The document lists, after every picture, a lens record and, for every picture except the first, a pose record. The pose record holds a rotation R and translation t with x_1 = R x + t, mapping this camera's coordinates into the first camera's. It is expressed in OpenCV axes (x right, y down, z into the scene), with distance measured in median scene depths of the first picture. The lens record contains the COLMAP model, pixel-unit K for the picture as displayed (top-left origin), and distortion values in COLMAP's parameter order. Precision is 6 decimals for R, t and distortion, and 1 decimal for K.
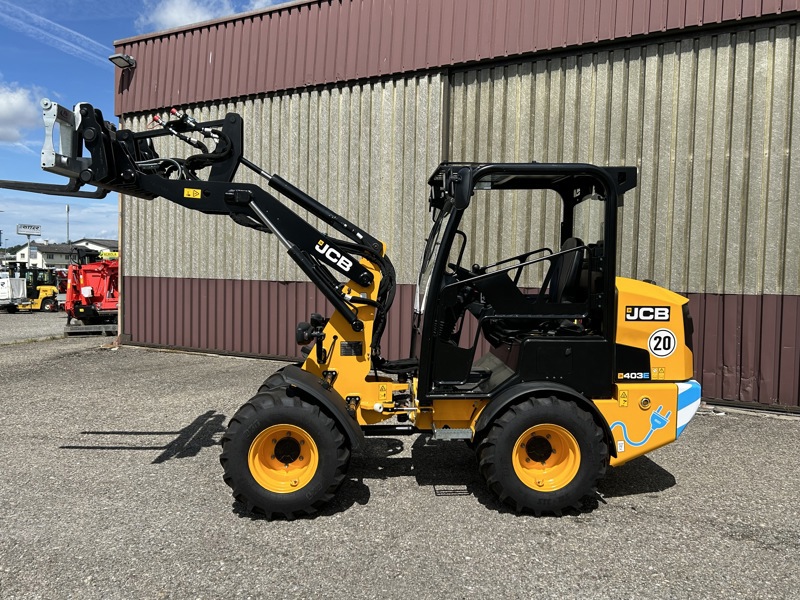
lens RADIAL K [[685.9, 0, 400.0], [0, 685.9, 300.0], [0, 0, 1]] dist [0.064351, -0.006343]
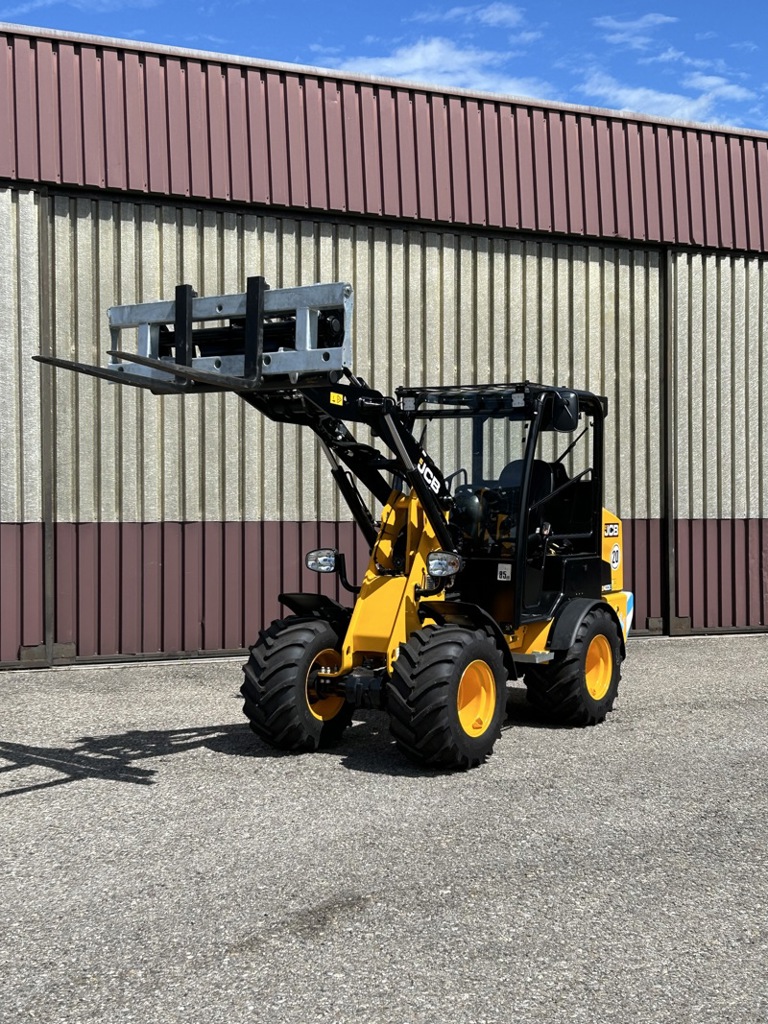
lens RADIAL K [[1312.4, 0, 384.0], [0, 1312.4, 512.0], [0, 0, 1]] dist [0.106470, -0.073624]
pose [[0.588239, -0.018942, 0.808465, -0.911292], [0.052250, 0.998527, -0.014621, 0.001353], [-0.806997, 0.050843, 0.588363, 0.043401]]
